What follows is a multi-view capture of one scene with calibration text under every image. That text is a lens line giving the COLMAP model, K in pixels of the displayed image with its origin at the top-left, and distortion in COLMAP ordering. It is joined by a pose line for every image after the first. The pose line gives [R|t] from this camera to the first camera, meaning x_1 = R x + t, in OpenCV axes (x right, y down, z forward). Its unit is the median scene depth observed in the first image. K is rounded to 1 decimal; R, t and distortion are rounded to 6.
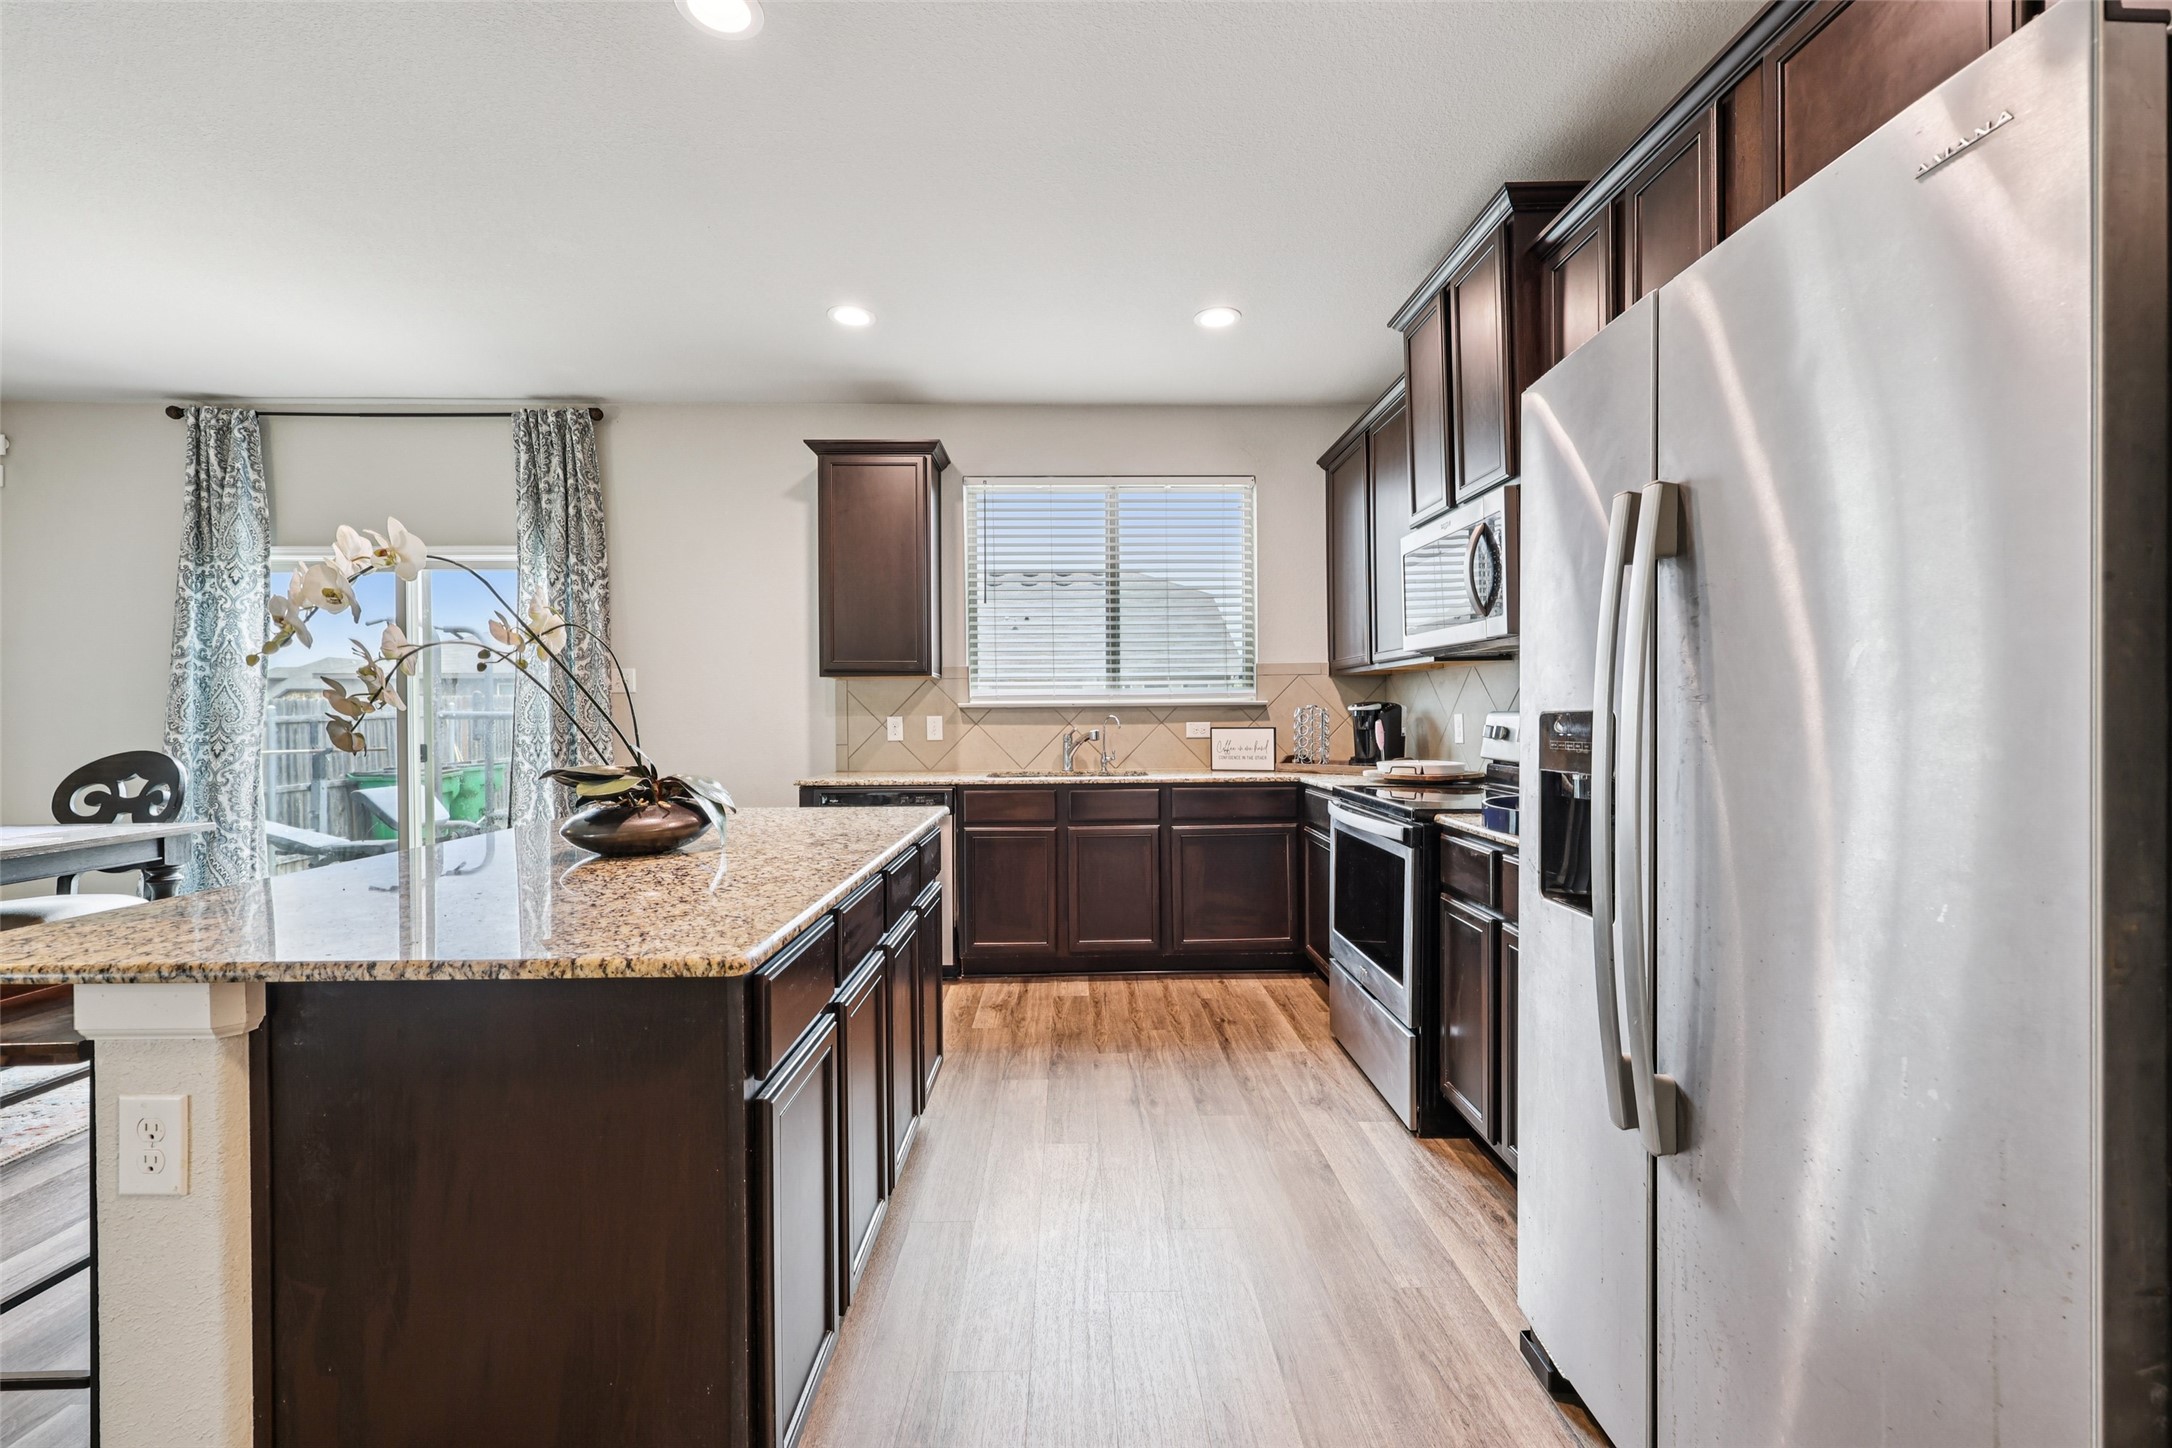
lens RADIAL K [[870.2, 0, 1086.0], [0, 870.2, 724.0], [0, 0, 1]] dist [0.000195, -0.000005]
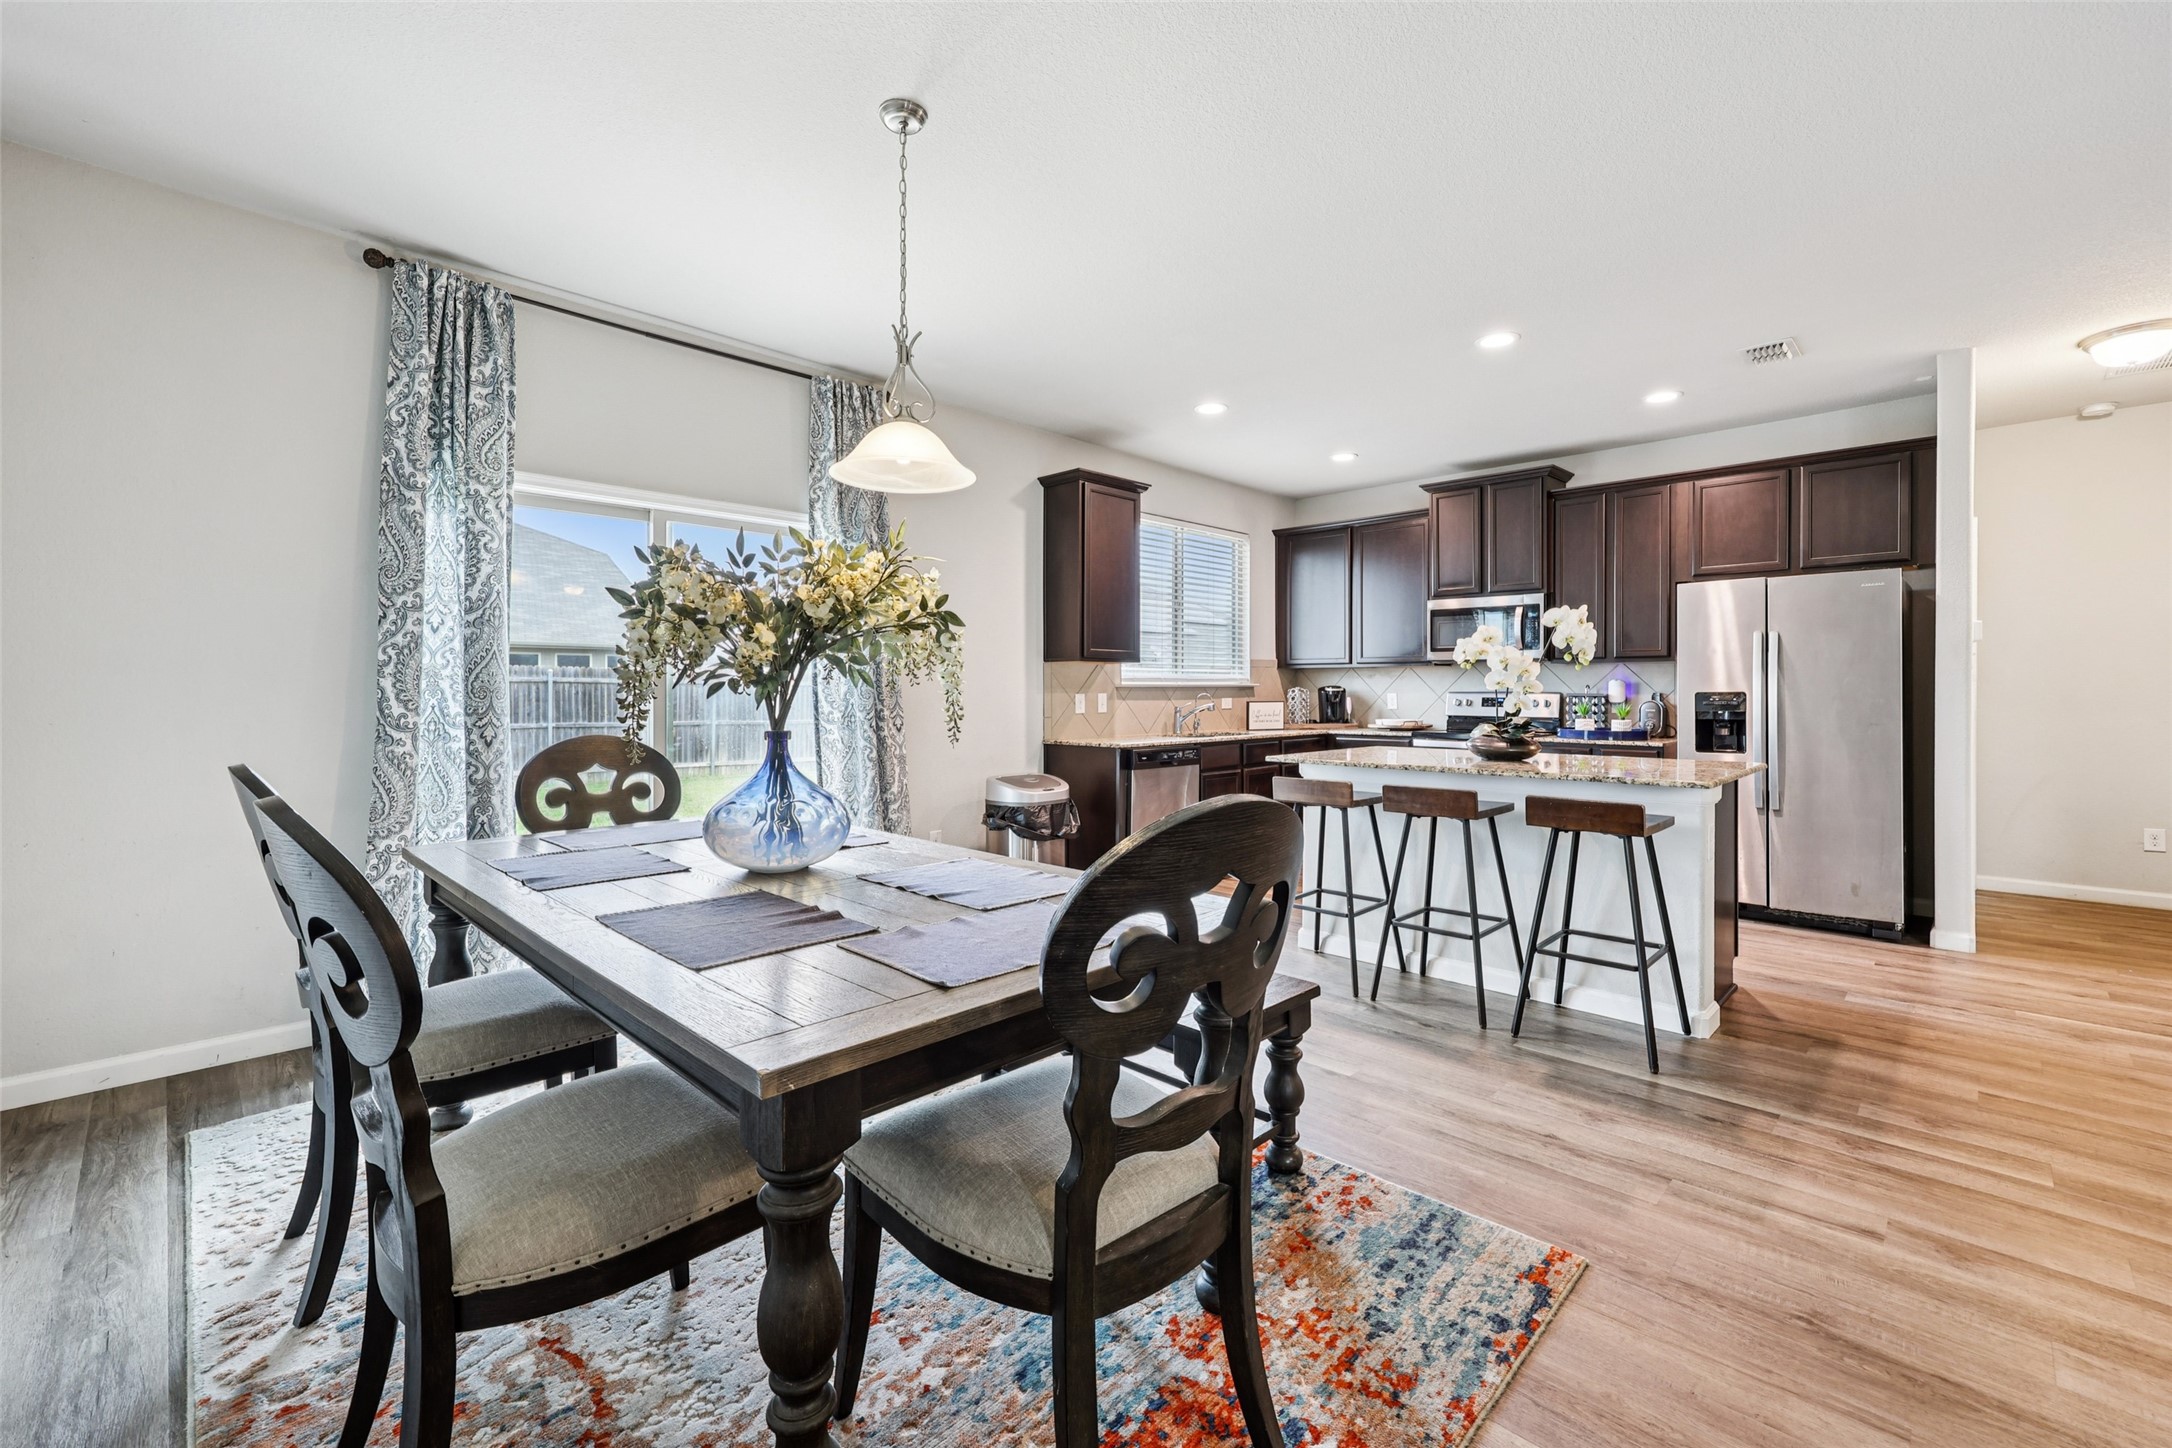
lens RADIAL K [[912.6, 0, 1088.7], [0, 912.6, 692.1], [0, 0, 1]] dist [-0.001211, -0.000126]
pose [[0.714087, 0.003227, 0.700050, -1.147886], [0.003806, 0.999957, -0.008492, 0.000178], [-0.700047, 0.008728, 0.714044, 0.073540]]
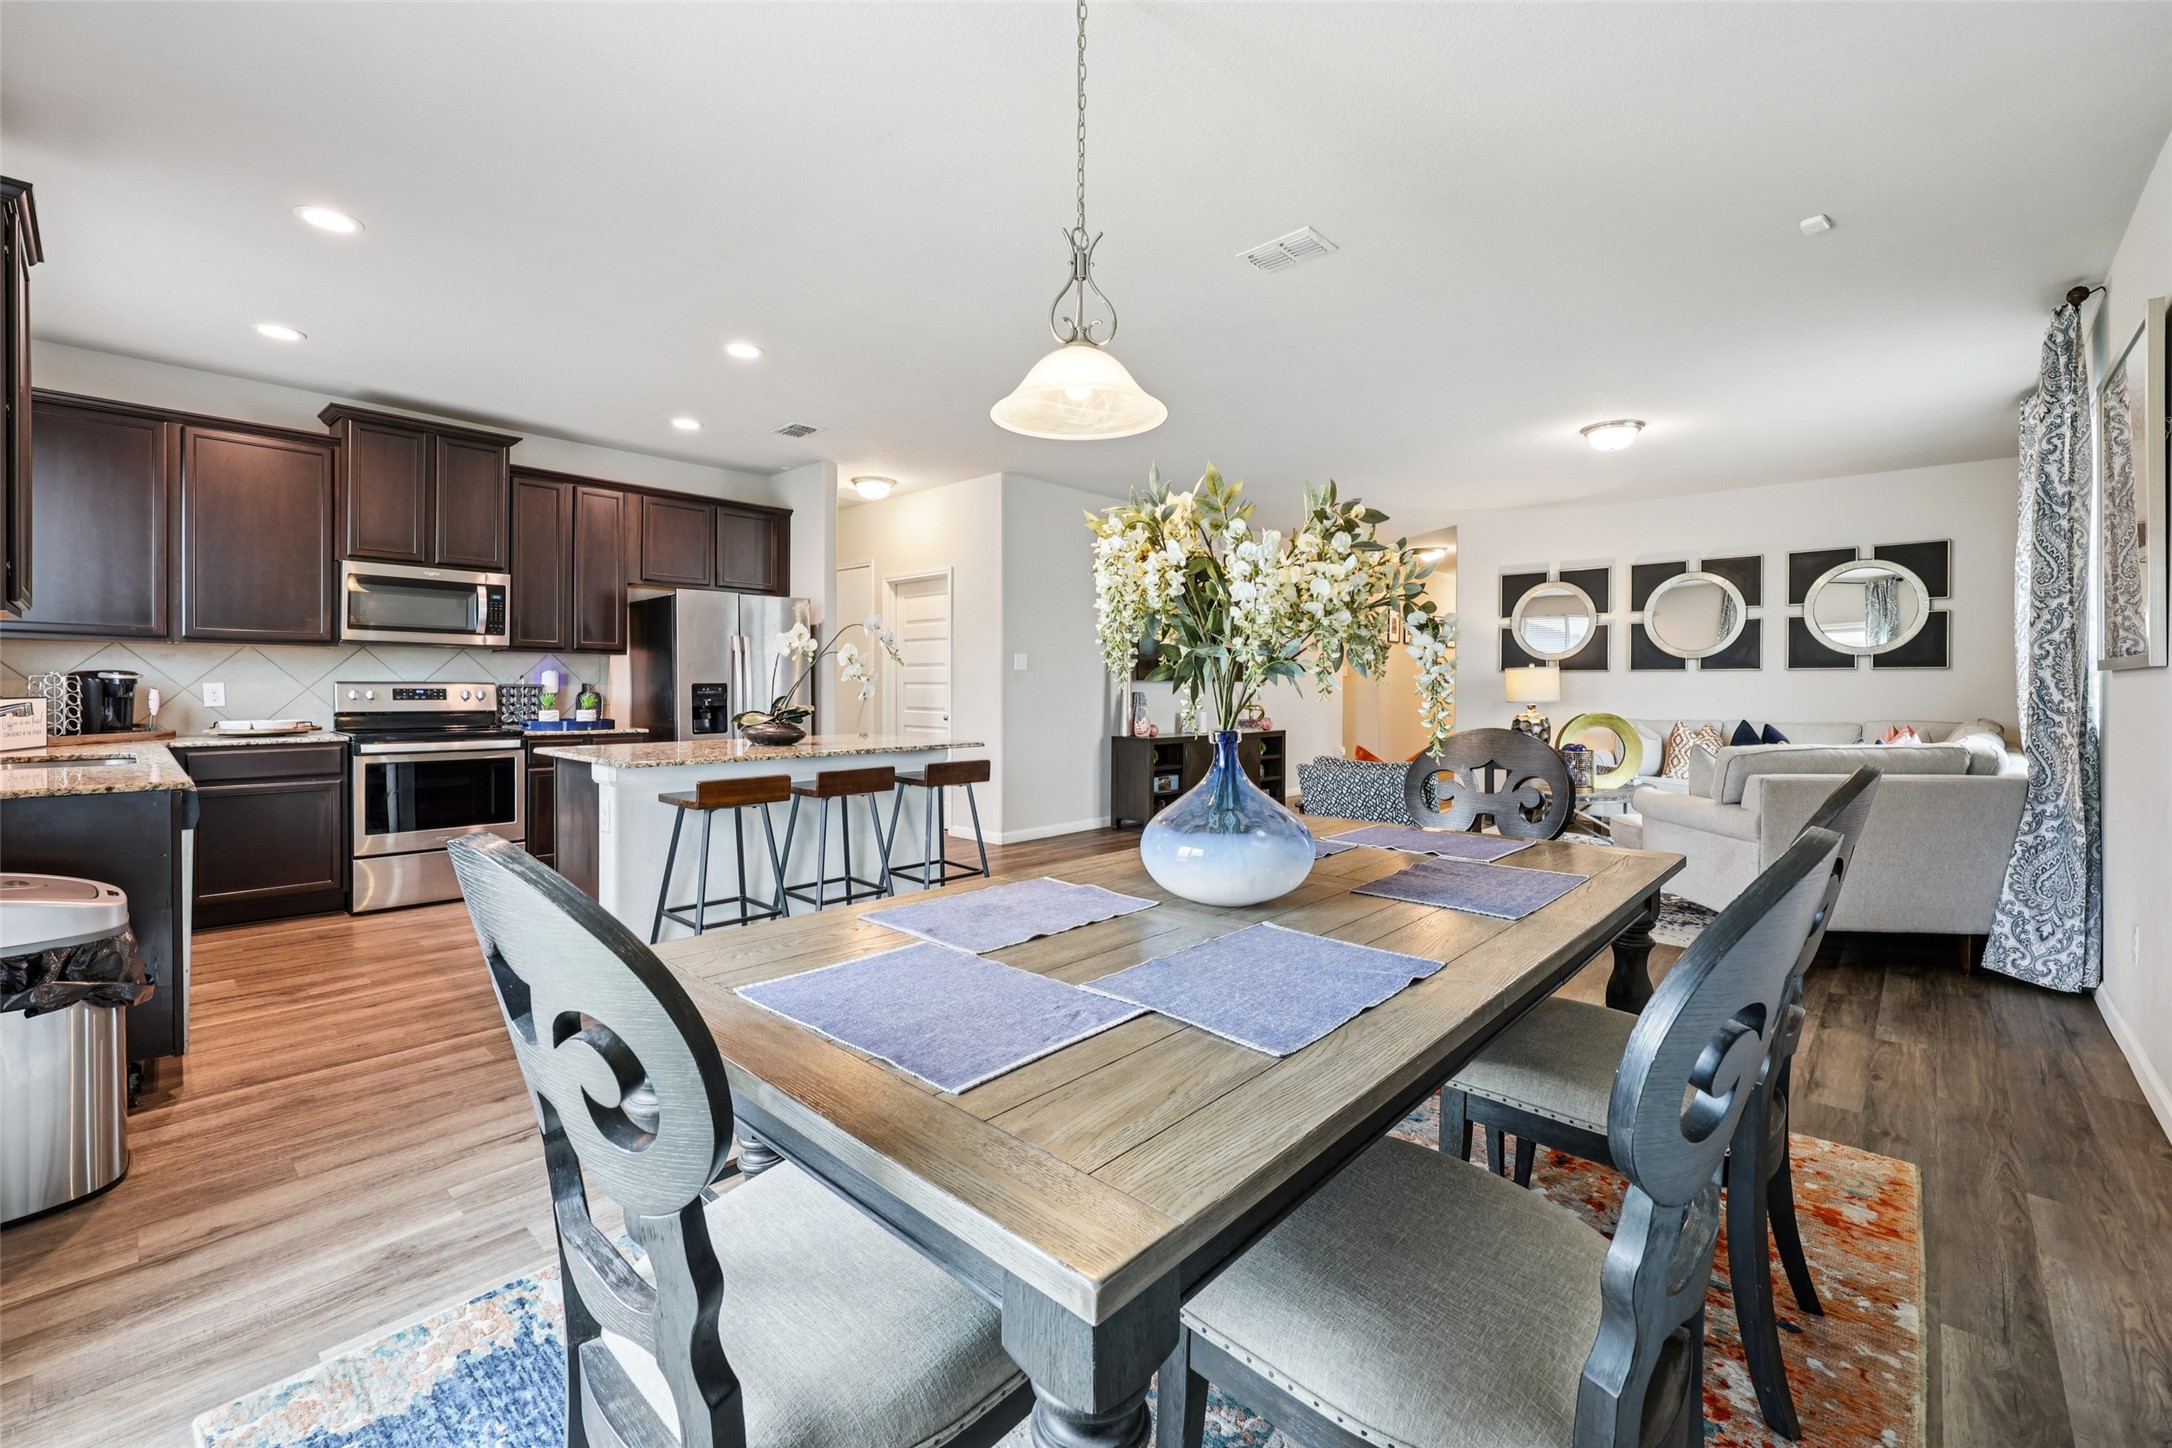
lens RADIAL K [[912.6, 0, 1088.7], [0, 912.6, 692.1], [0, 0, 1]] dist [-0.001211, -0.000126]
pose [[-0.718189, -0.002508, 0.695844, -1.152472], [0.004247, 0.999959, 0.007987, -0.002356], [-0.695835, 0.008691, -0.718149, 0.901682]]
